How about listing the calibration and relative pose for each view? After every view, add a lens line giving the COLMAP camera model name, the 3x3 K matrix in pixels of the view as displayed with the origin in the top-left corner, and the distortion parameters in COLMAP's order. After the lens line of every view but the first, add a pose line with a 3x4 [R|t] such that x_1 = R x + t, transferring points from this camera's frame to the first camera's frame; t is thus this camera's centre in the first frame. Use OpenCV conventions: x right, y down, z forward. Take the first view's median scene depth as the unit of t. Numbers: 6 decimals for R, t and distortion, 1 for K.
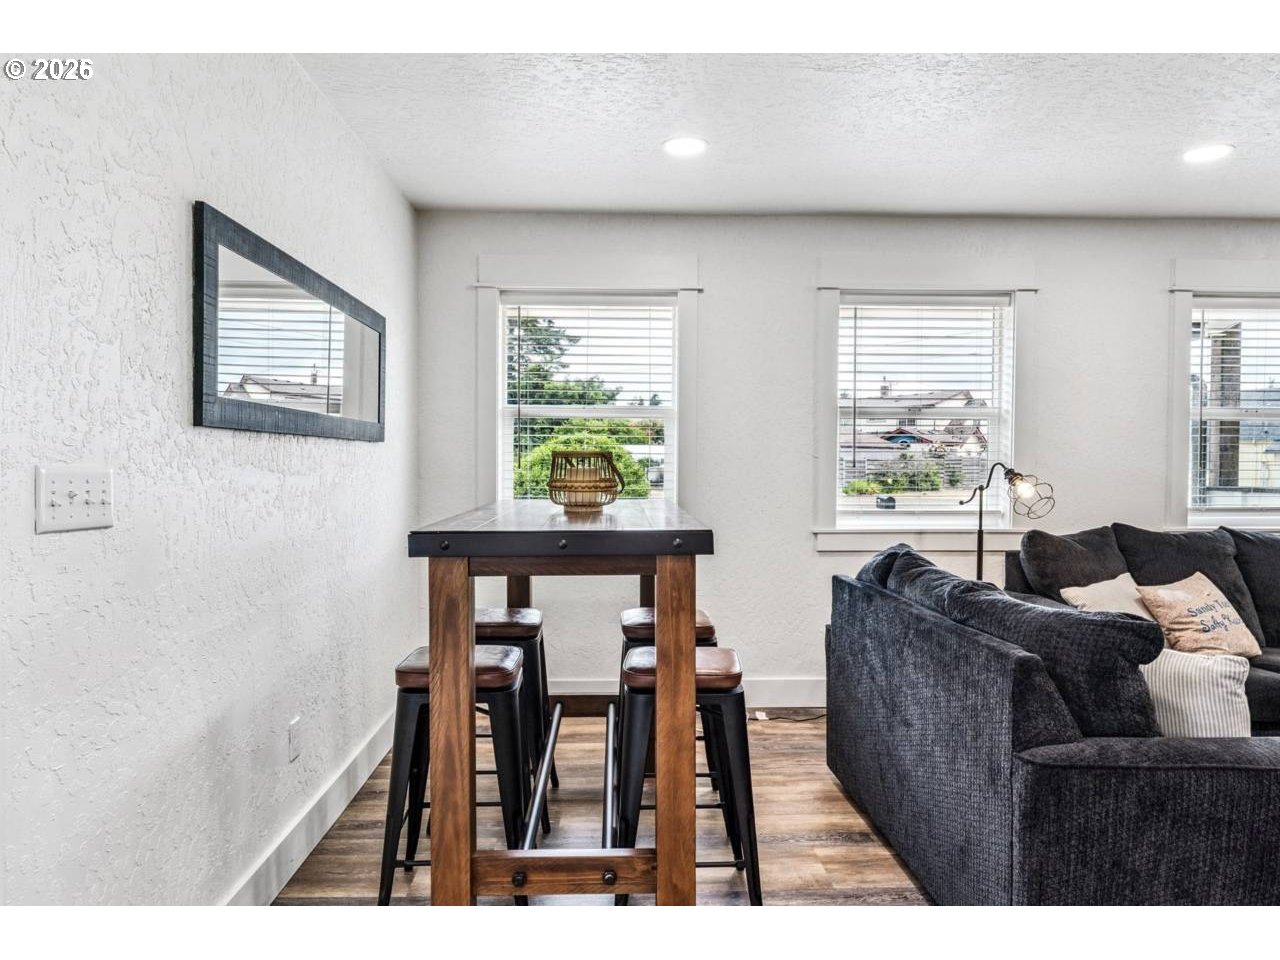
lens RADIAL K [[883.2, 0, 644.0], [0, 883.2, 484.1], [0, 0, 1]] dist [0.000816, -0.000051]
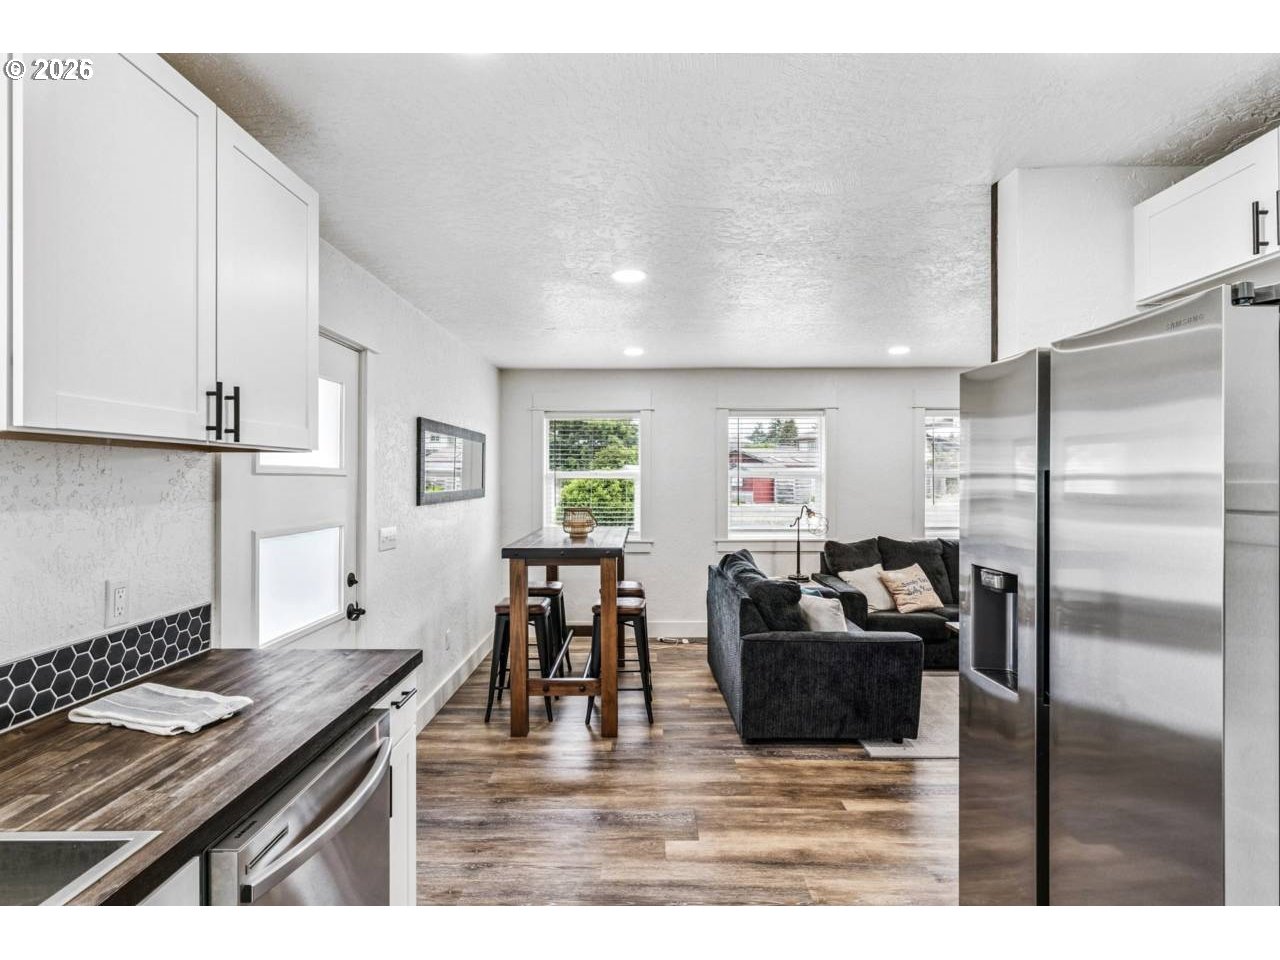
lens RADIAL K [[690.0, 0, 637.3], [0, 690.0, 471.8], [0, 0, 1]] dist [-0.004851, 0.002520]
pose [[0.999019, -0.005982, -0.043876, 0.149100], [0.004710, 0.999567, -0.029043, -0.075785], [0.044031, 0.028808, 0.998615, -0.686502]]
